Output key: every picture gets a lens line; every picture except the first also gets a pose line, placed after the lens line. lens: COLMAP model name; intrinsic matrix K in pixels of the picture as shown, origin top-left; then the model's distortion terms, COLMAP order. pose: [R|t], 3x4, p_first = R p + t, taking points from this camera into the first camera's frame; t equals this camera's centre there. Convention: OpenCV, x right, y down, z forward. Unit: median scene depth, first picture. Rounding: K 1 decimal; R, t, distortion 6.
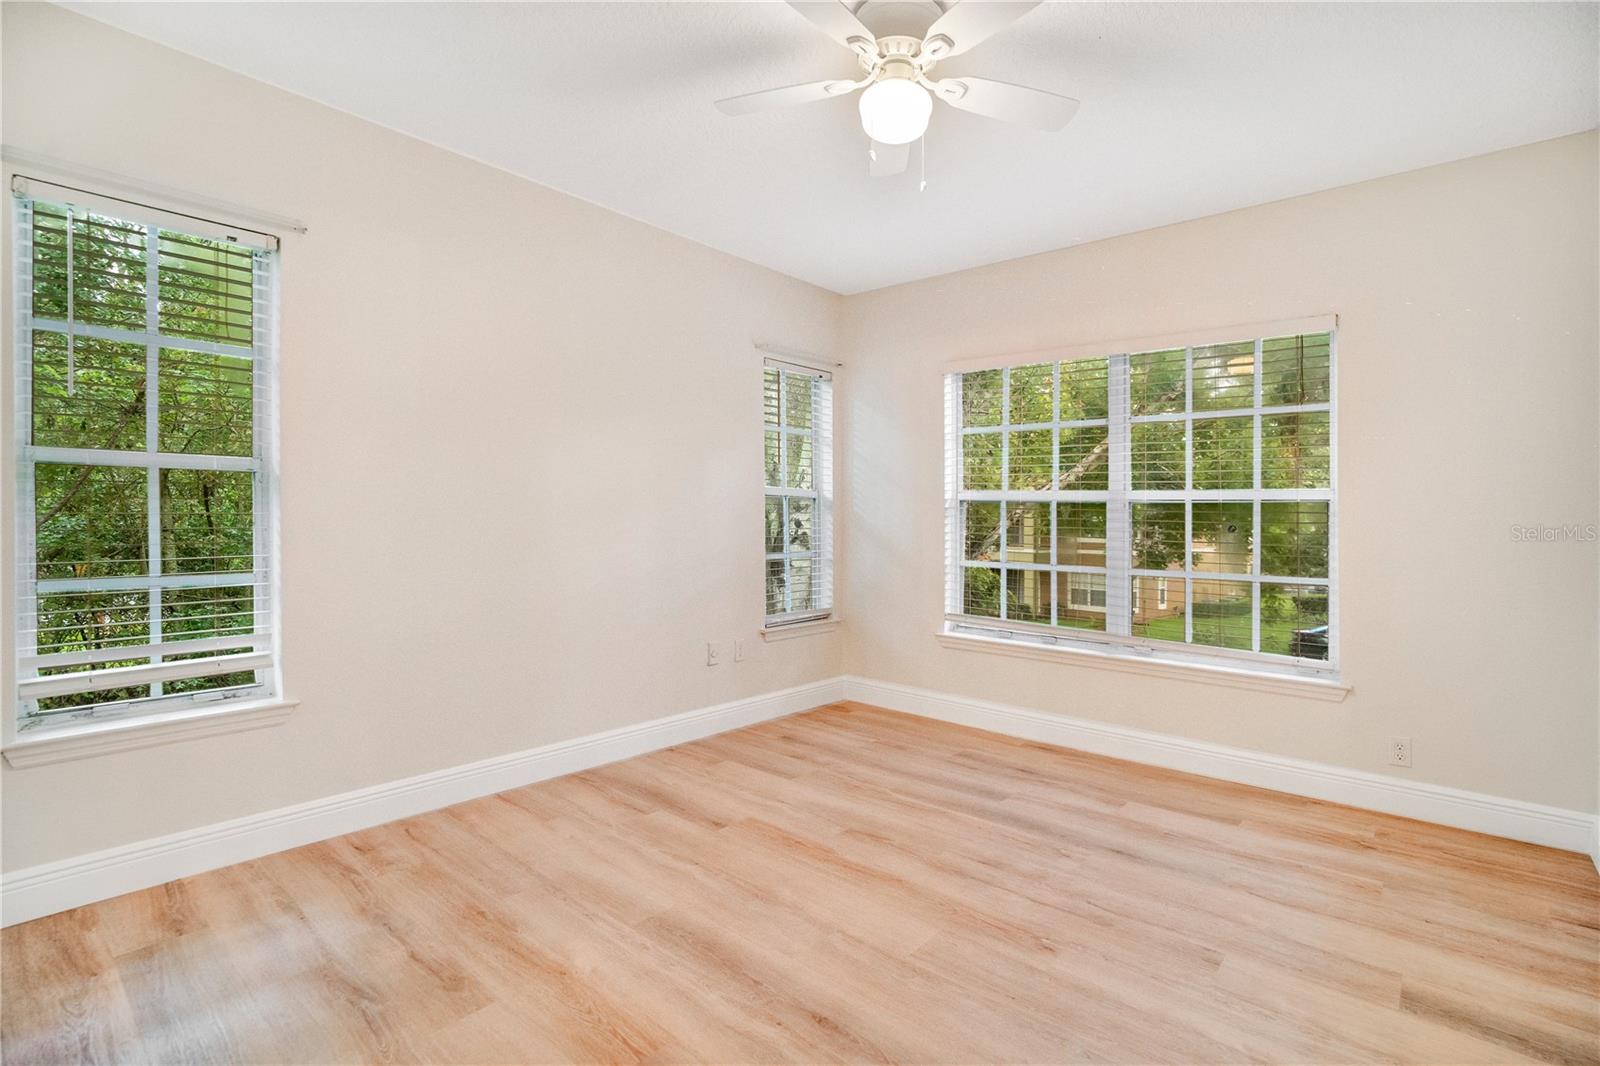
lens RADIAL K [[760.5, 0, 828.1], [0, 760.5, 507.5], [0, 0, 1]] dist [-0.028427, 0.003906]
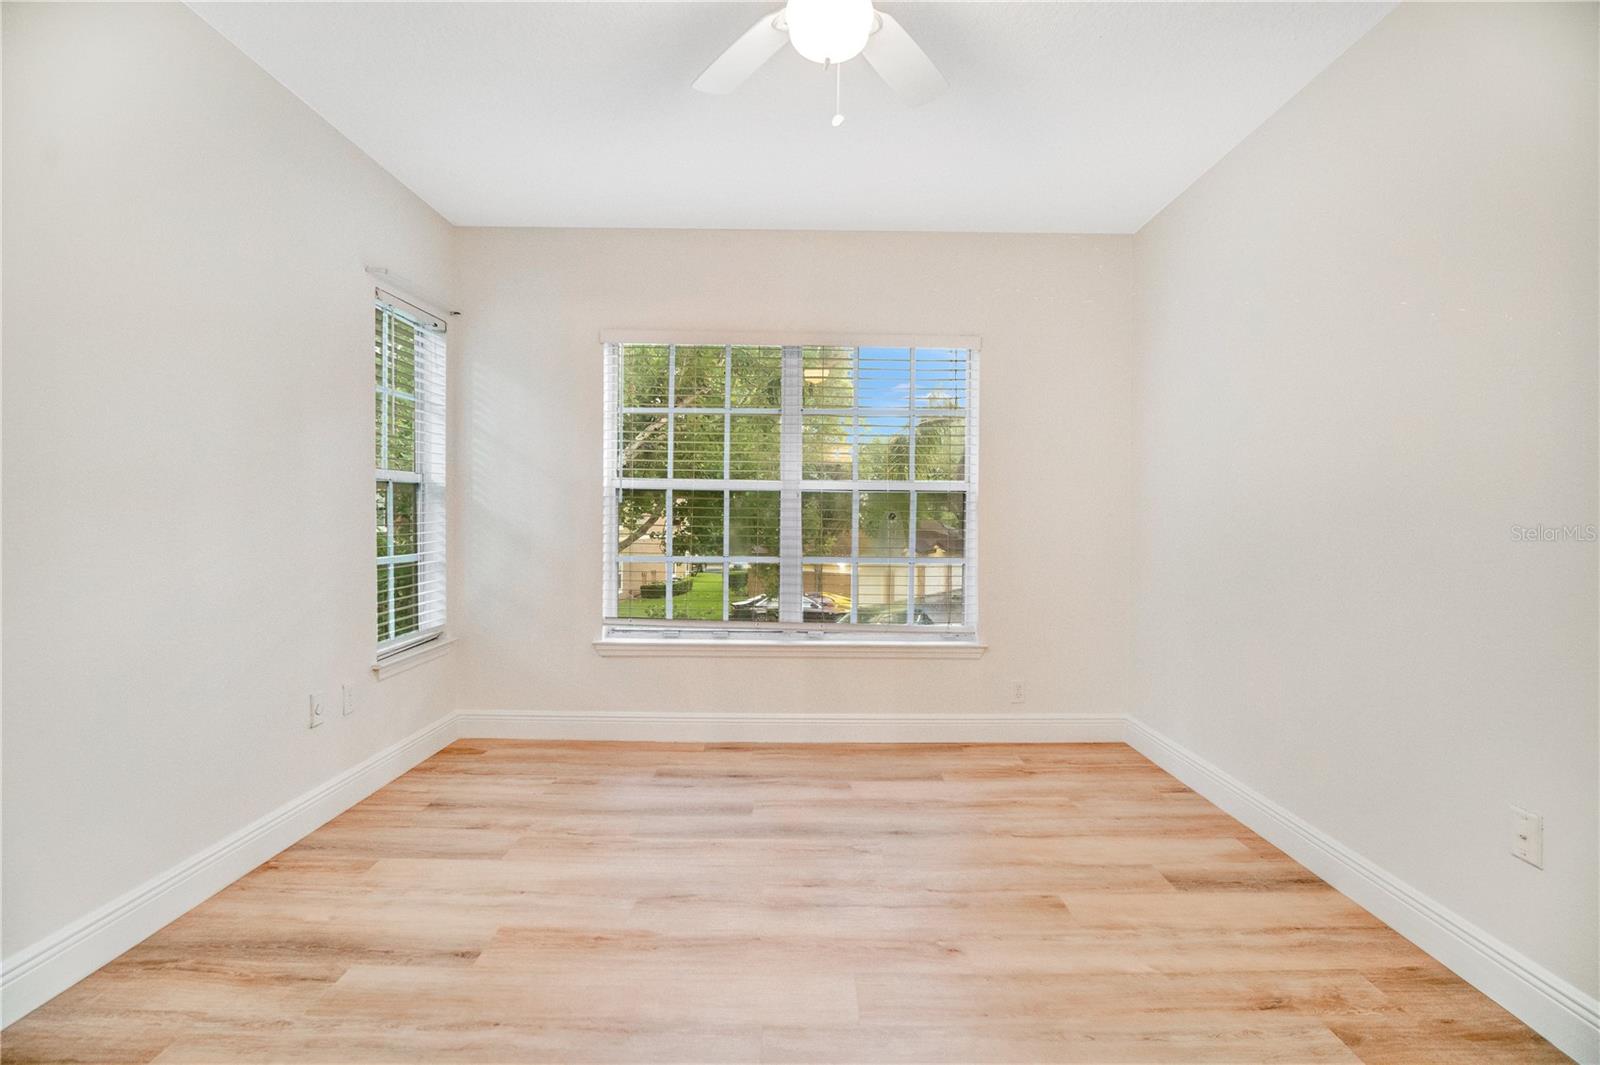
lens RADIAL K [[760.5, 0, 805.0], [0, 760.5, 509.2], [0, 0, 1]] dist [-0.028427, 0.003906]
pose [[0.761174, -0.010046, 0.648470, -0.291069], [-0.002610, 0.999824, 0.018553, -0.002602], [-0.648543, -0.015815, 0.761014, 0.233841]]
